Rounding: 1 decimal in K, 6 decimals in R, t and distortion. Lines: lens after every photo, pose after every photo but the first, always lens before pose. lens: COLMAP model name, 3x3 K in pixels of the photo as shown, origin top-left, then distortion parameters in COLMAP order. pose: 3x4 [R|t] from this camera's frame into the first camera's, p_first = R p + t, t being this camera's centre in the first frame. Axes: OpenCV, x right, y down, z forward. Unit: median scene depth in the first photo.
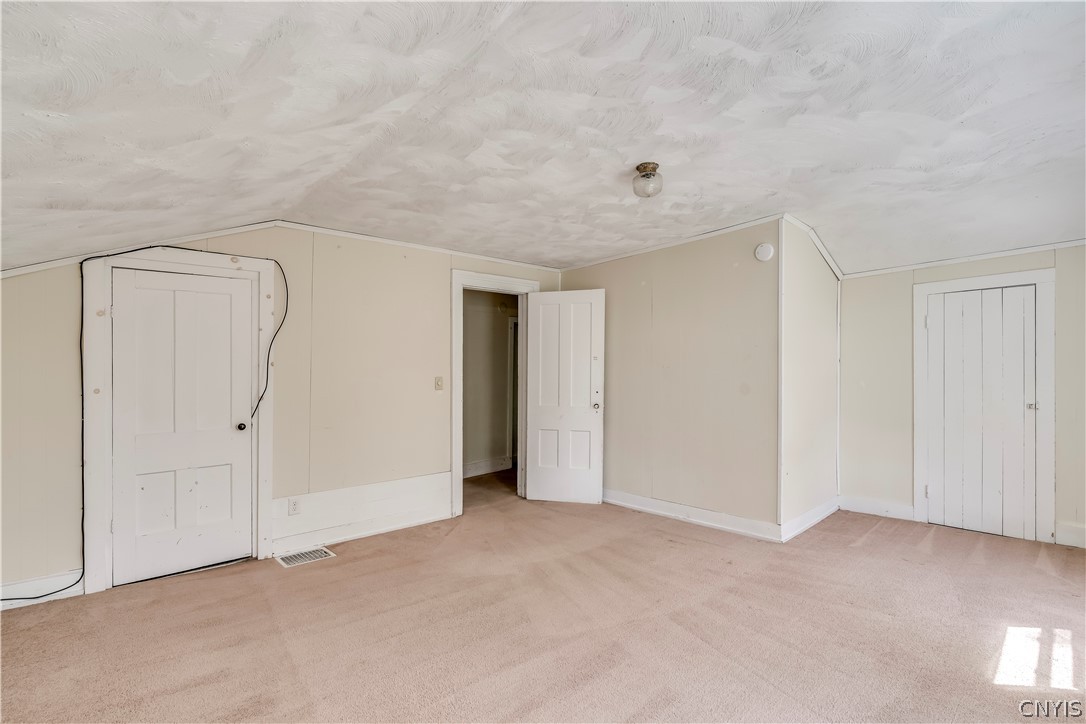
lens RADIAL K [[496.7, 0, 546.1], [0, 496.7, 371.7], [0, 0, 1]] dist [-0.004949, 0.002182]
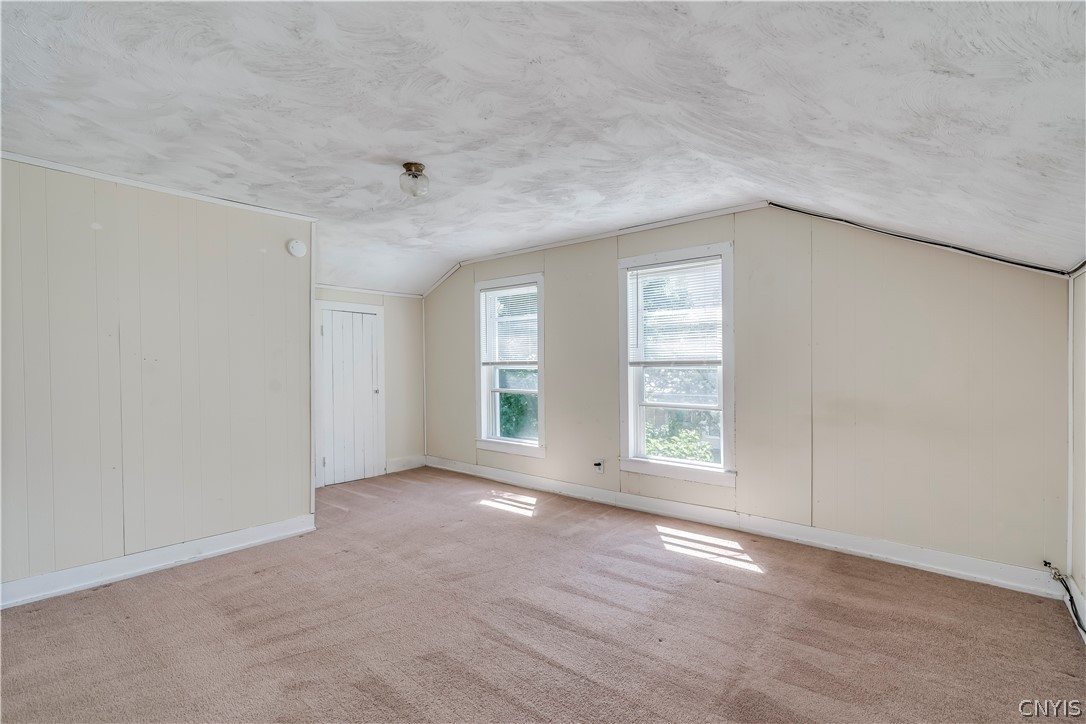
lens RADIAL K [[496.7, 0, 546.1], [0, 496.7, 364.1], [0, 0, 1]] dist [-0.004949, 0.002182]
pose [[-0.117295, 0.015933, 0.992969, -0.659083], [-0.000503, 0.999870, -0.016104, 0.008579], [-0.993097, -0.002389, -0.117272, 0.652328]]
